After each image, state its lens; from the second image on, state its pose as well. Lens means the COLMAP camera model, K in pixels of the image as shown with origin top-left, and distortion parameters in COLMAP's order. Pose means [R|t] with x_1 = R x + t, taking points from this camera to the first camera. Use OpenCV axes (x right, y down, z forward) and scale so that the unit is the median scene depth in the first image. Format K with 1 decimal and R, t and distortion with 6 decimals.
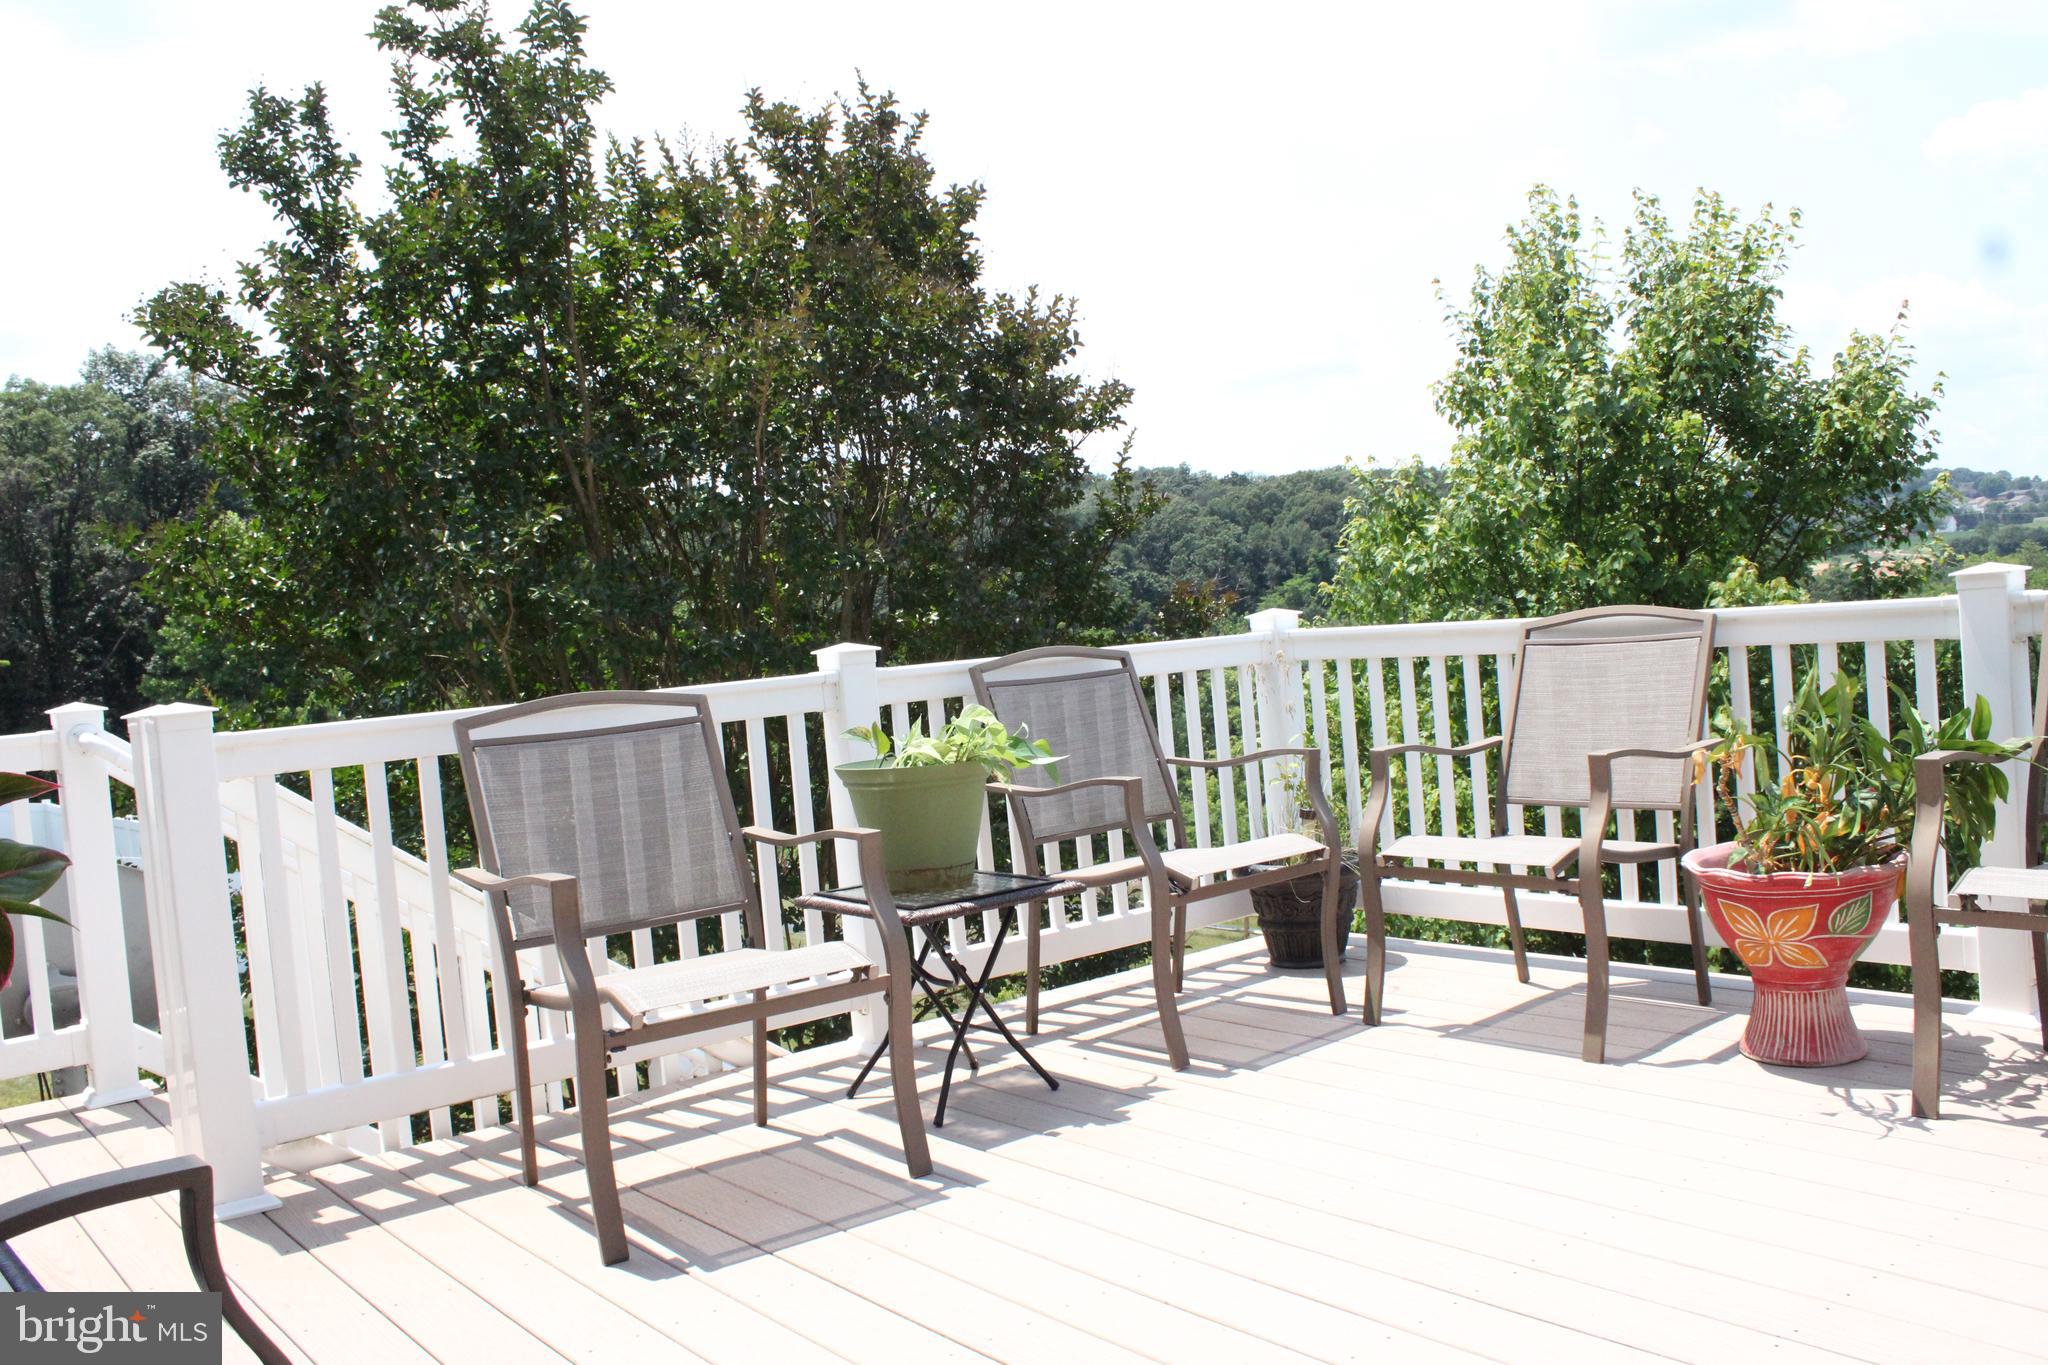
lens RADIAL K [[1720.5, 0, 1024.0], [0, 1720.5, 682.5], [0, 0, 1]] dist [-0.161604, 0.146382]
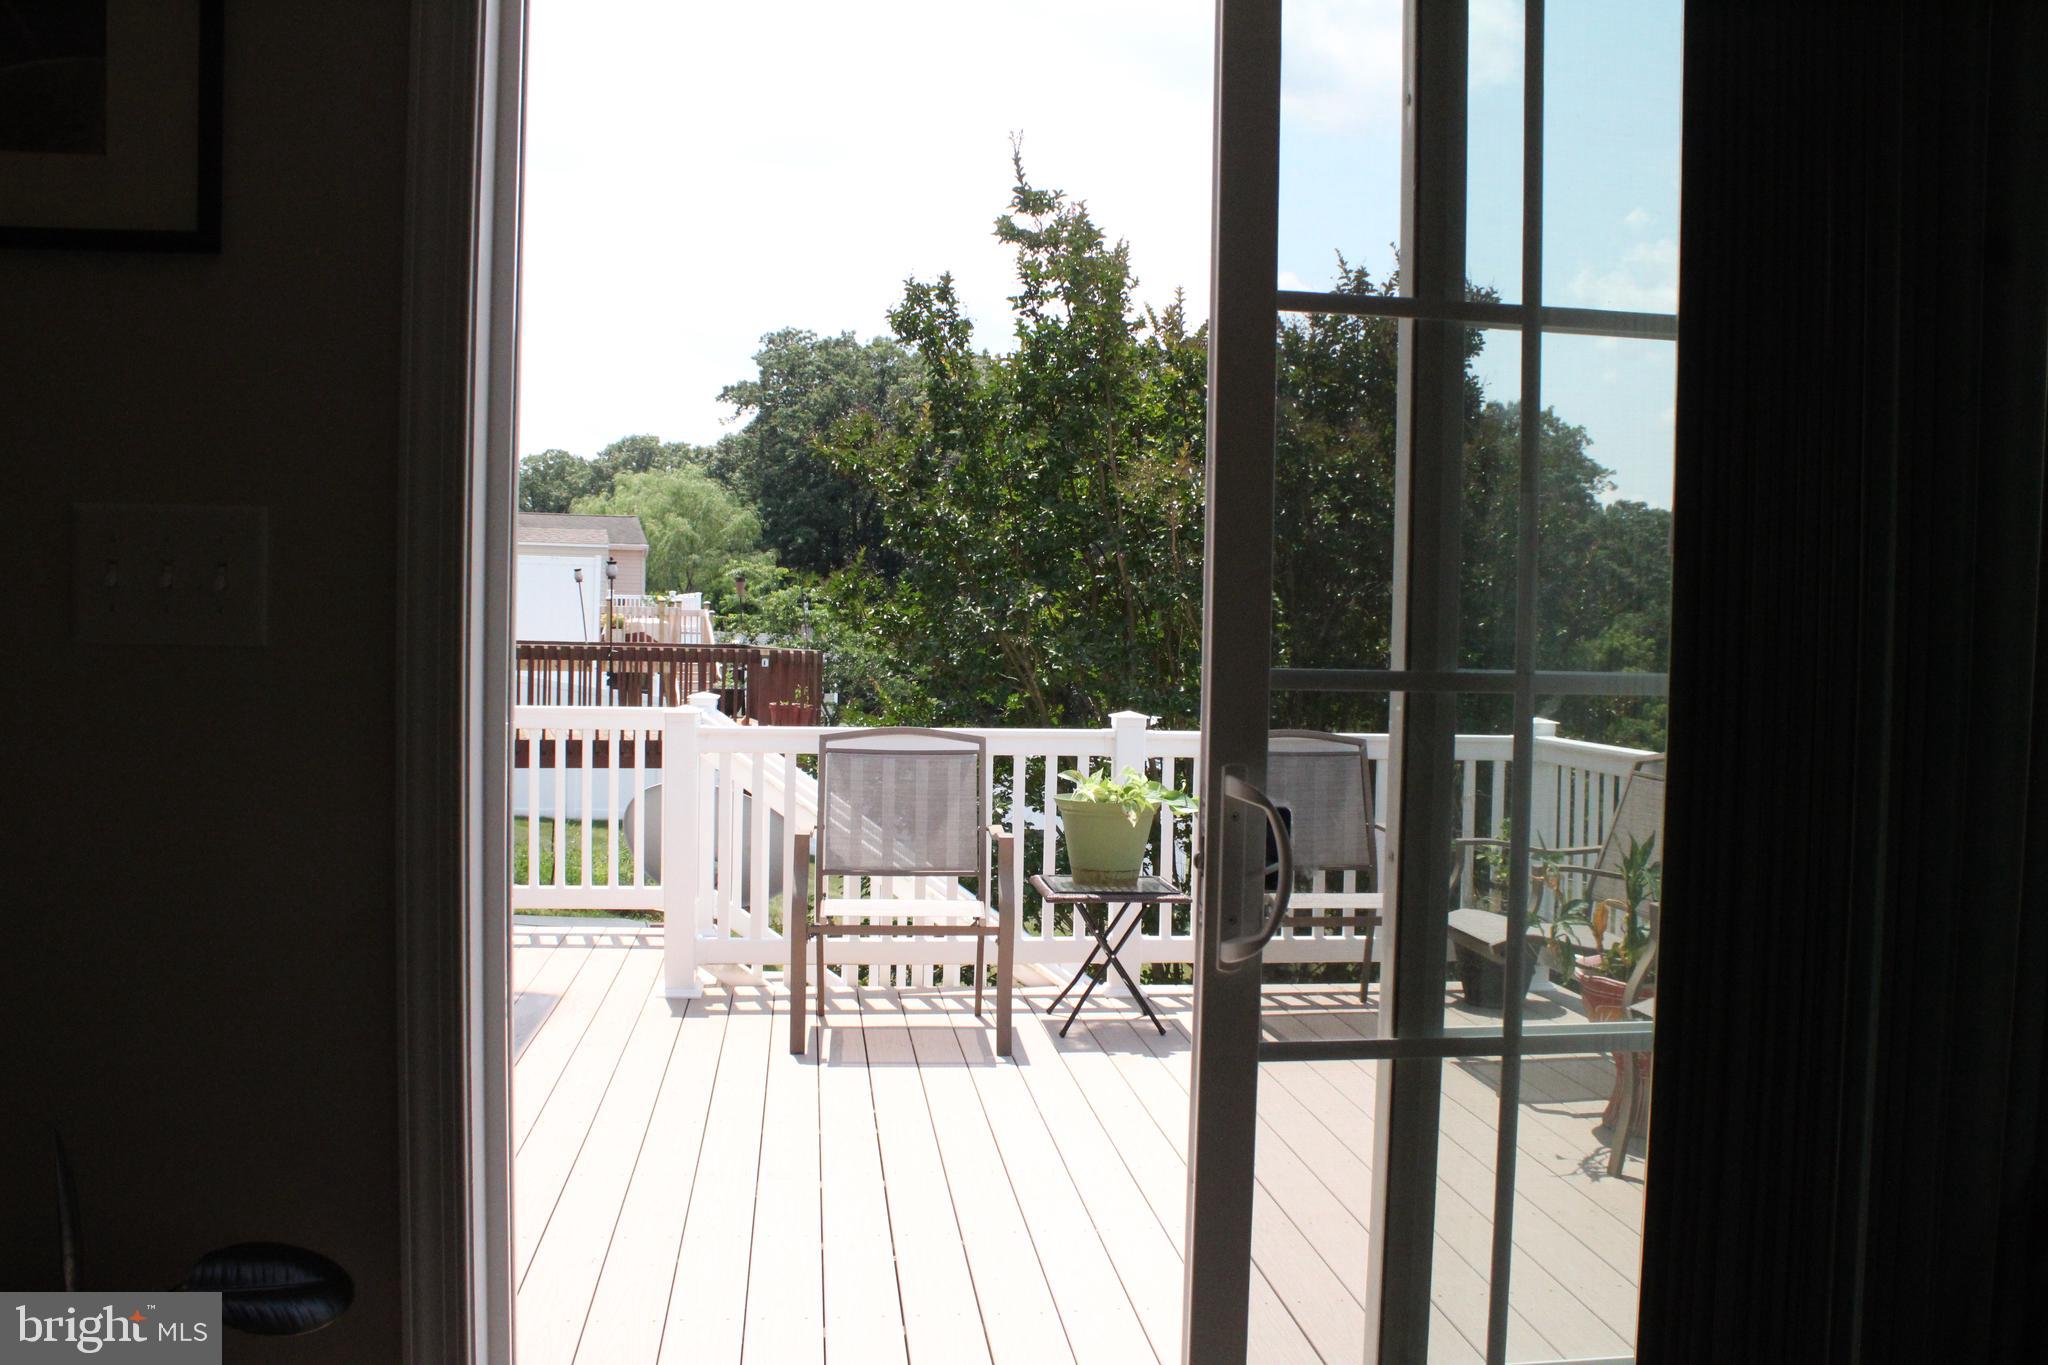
lens RADIAL K [[1720.5, 0, 1024.0], [0, 1720.5, 682.5], [0, 0, 1]] dist [-0.161604, 0.146382]
pose [[0.845224, 0.107268, -0.523536, 0.573153], [-0.105332, 0.993870, 0.033582, -0.085735], [0.523929, 0.026761, 0.851342, -0.275752]]
